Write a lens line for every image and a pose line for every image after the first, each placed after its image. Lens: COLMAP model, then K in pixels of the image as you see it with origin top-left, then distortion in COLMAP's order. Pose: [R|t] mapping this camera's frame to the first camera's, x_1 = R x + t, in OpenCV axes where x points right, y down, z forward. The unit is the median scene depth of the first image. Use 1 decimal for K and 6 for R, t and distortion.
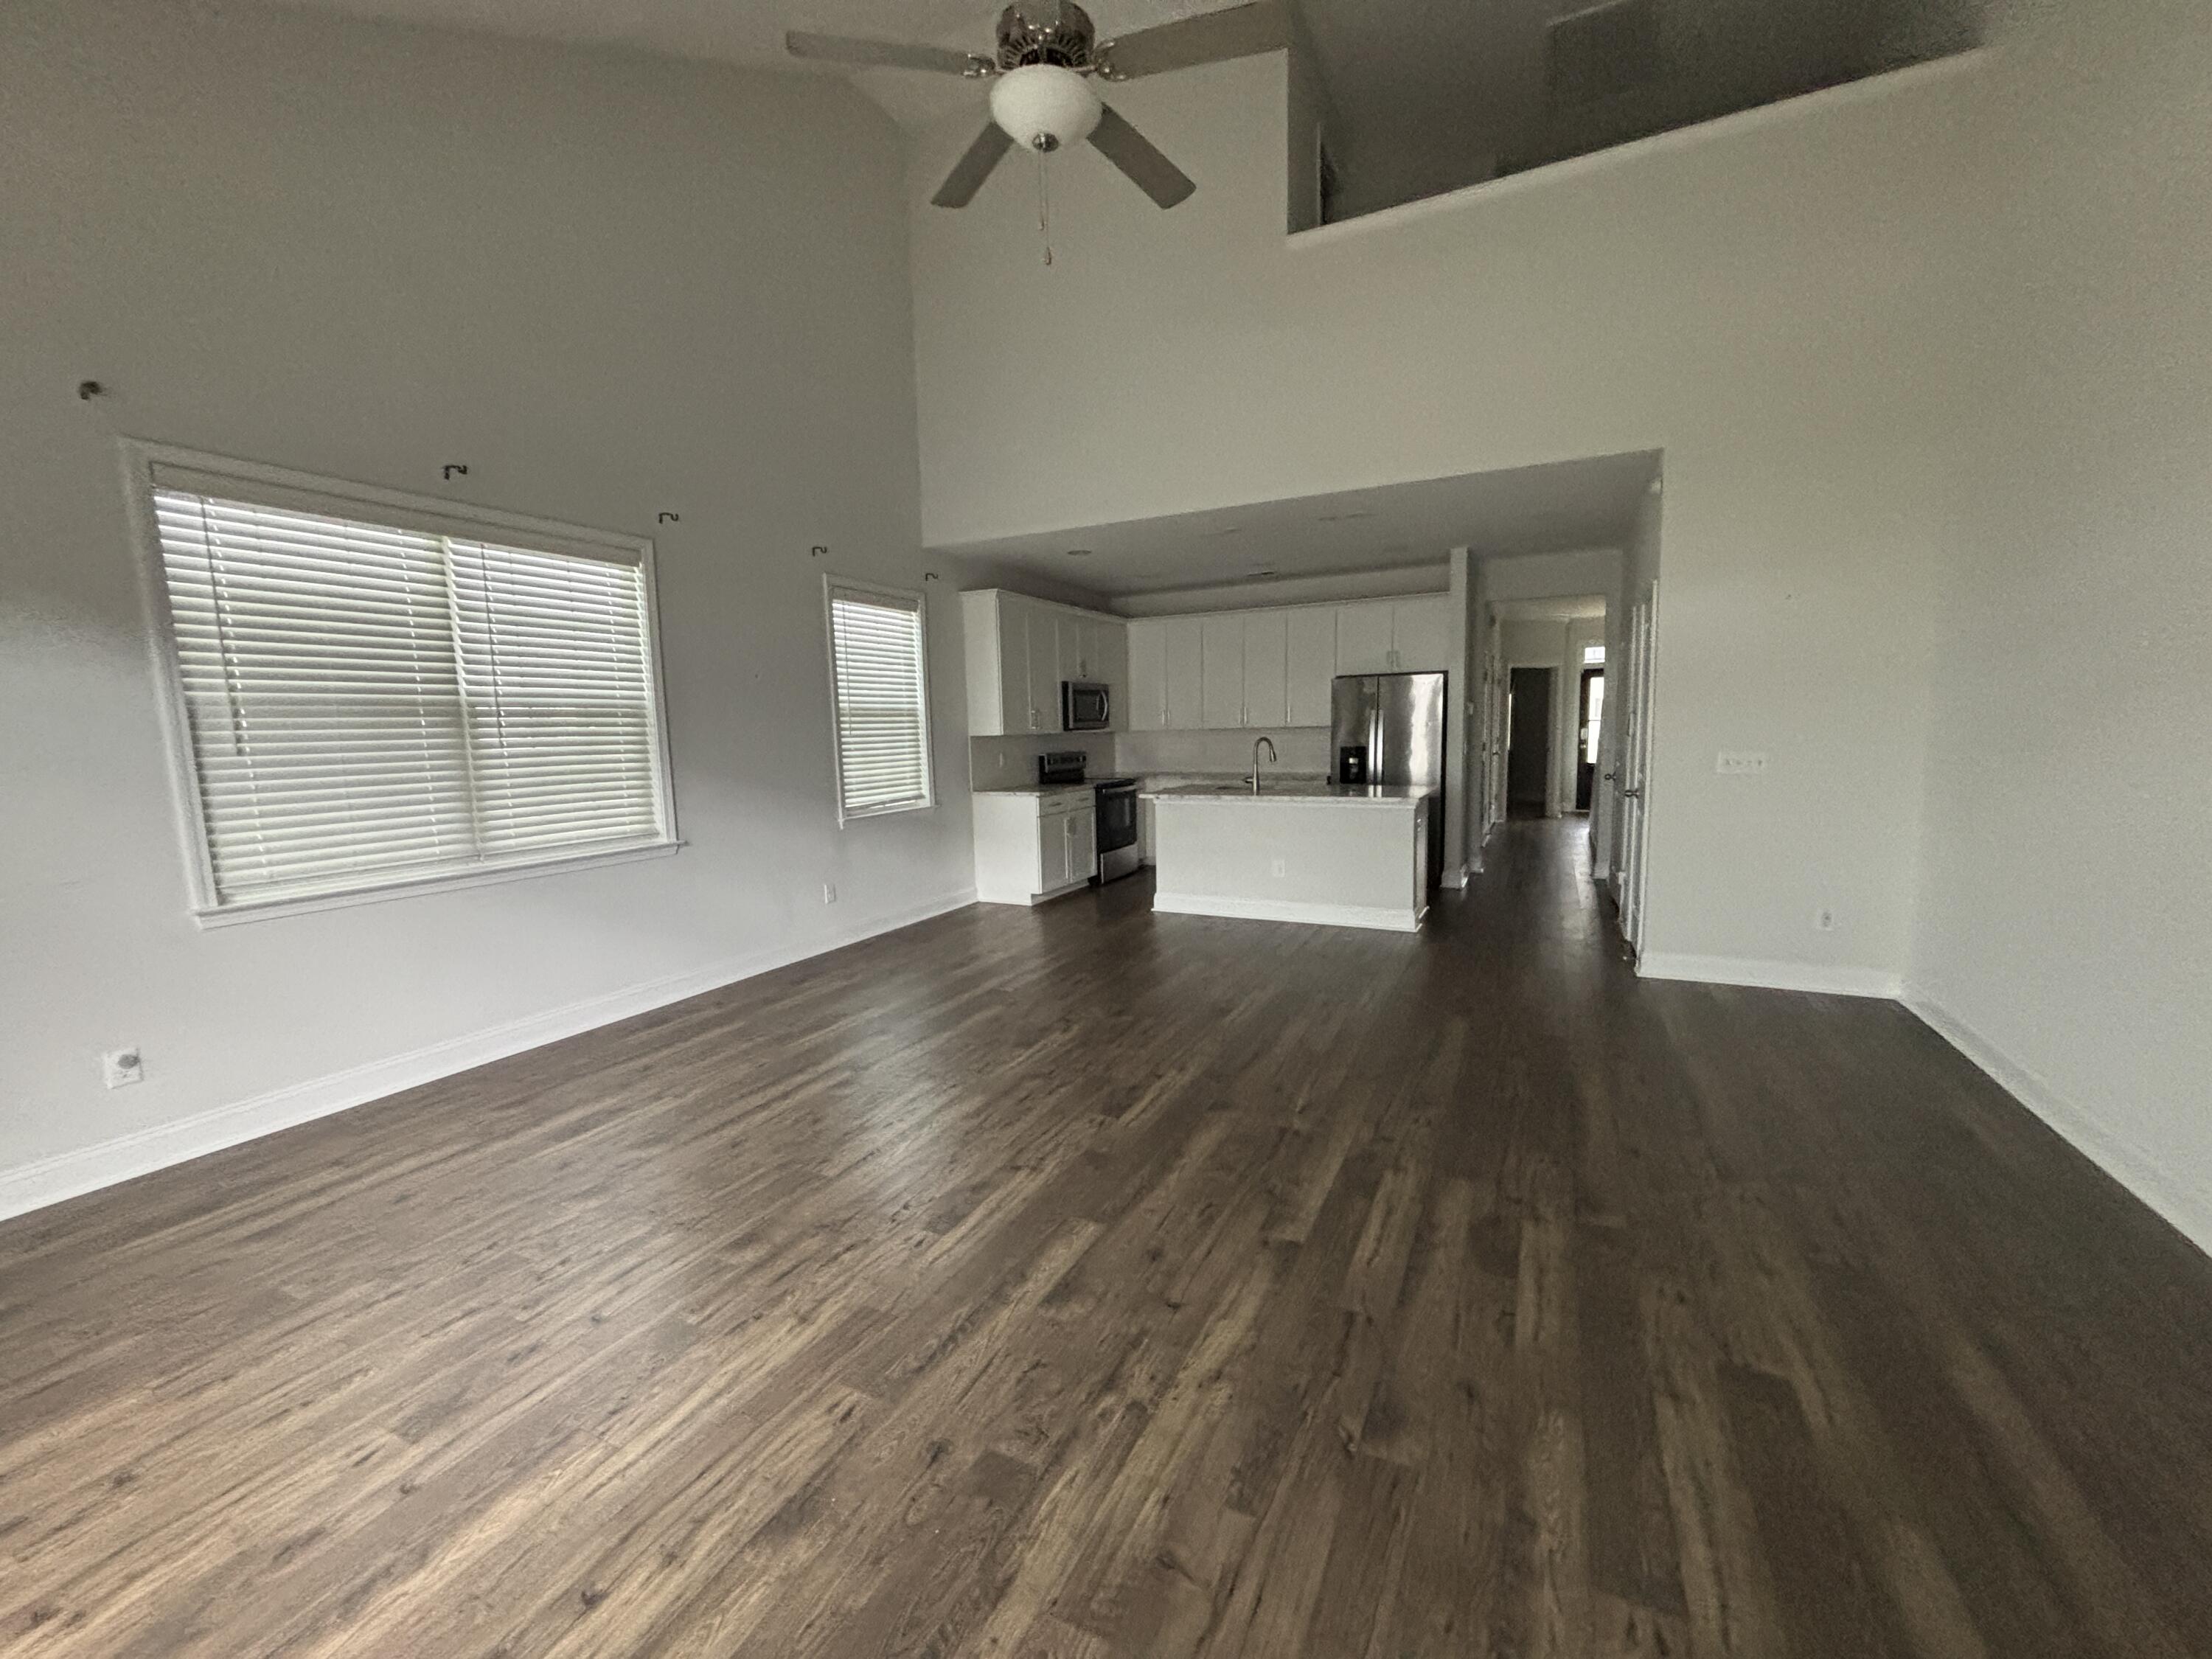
lens RADIAL K [[882.8, 0, 1115.0], [0, 882.8, 836.1], [0, 0, 1]] dist [-0.004070, 0.001452]
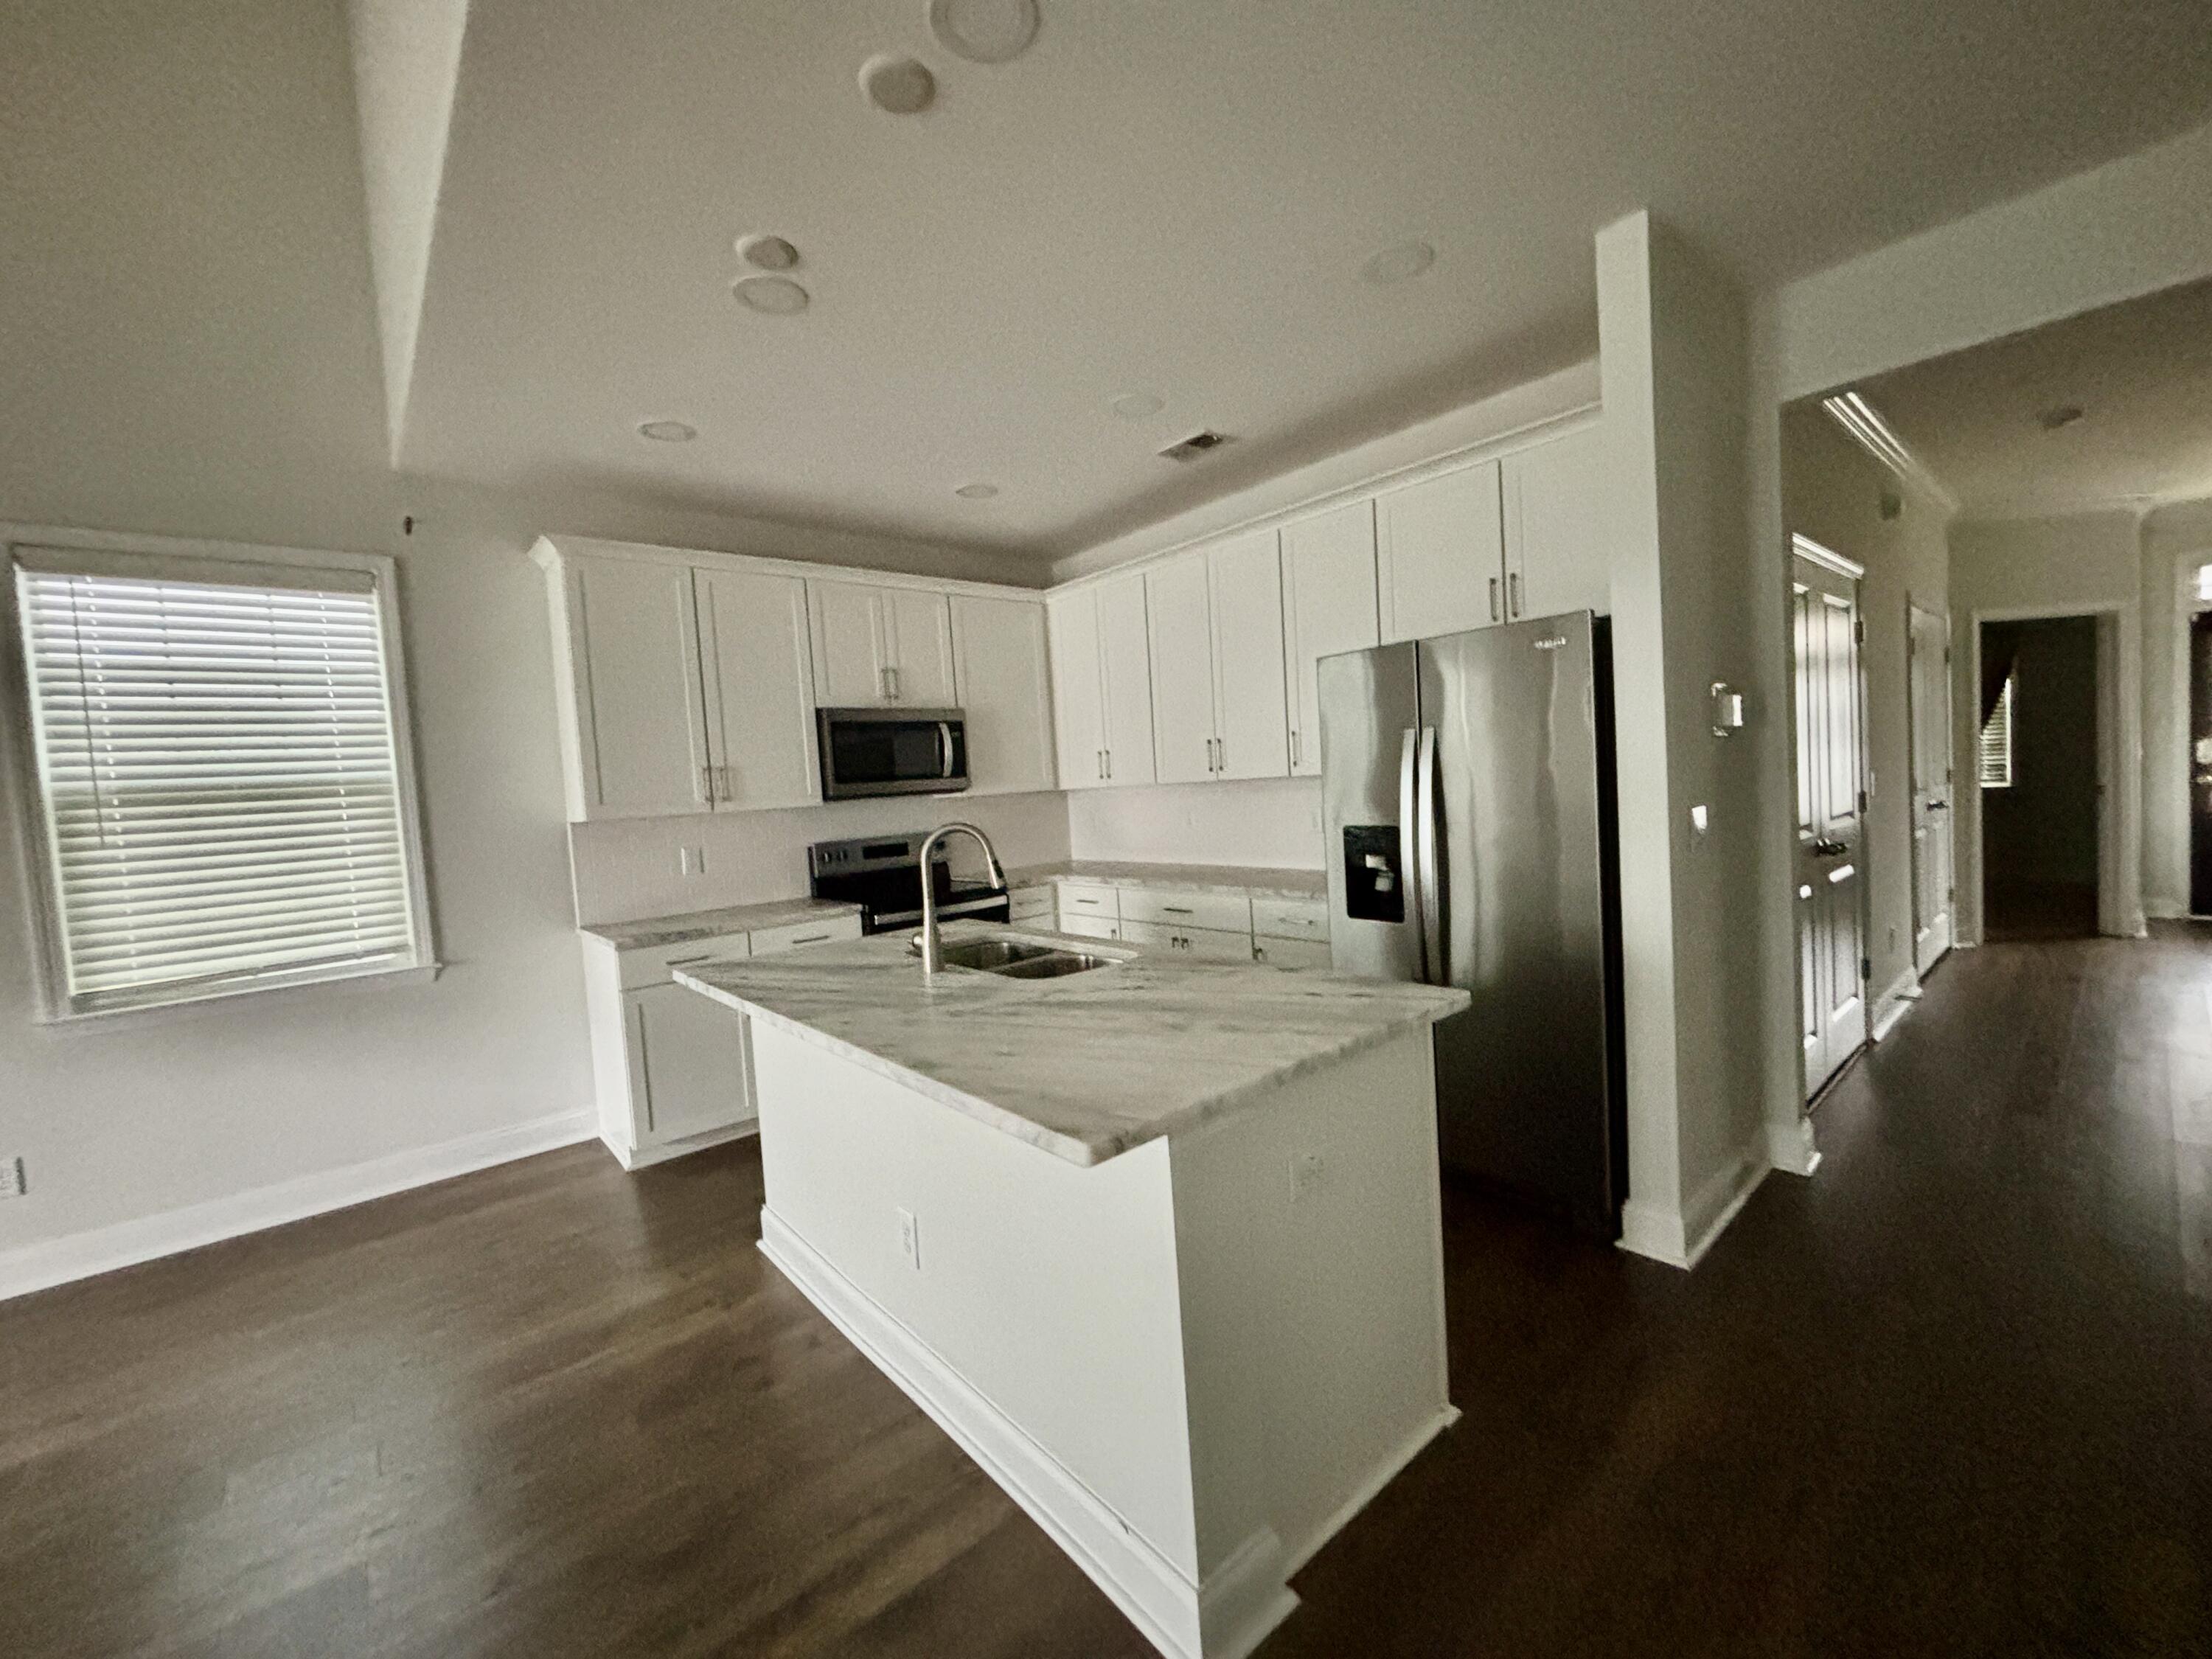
lens RADIAL K [[882.8, 0, 1094.5], [0, 882.8, 827.9], [0, 0, 1]] dist [-0.004070, 0.001452]
pose [[0.916449, -0.013774, -0.399914, 0.305034], [-0.008299, 0.998538, -0.053410, -0.076298], [0.400065, 0.052267, 0.914995, 0.581165]]
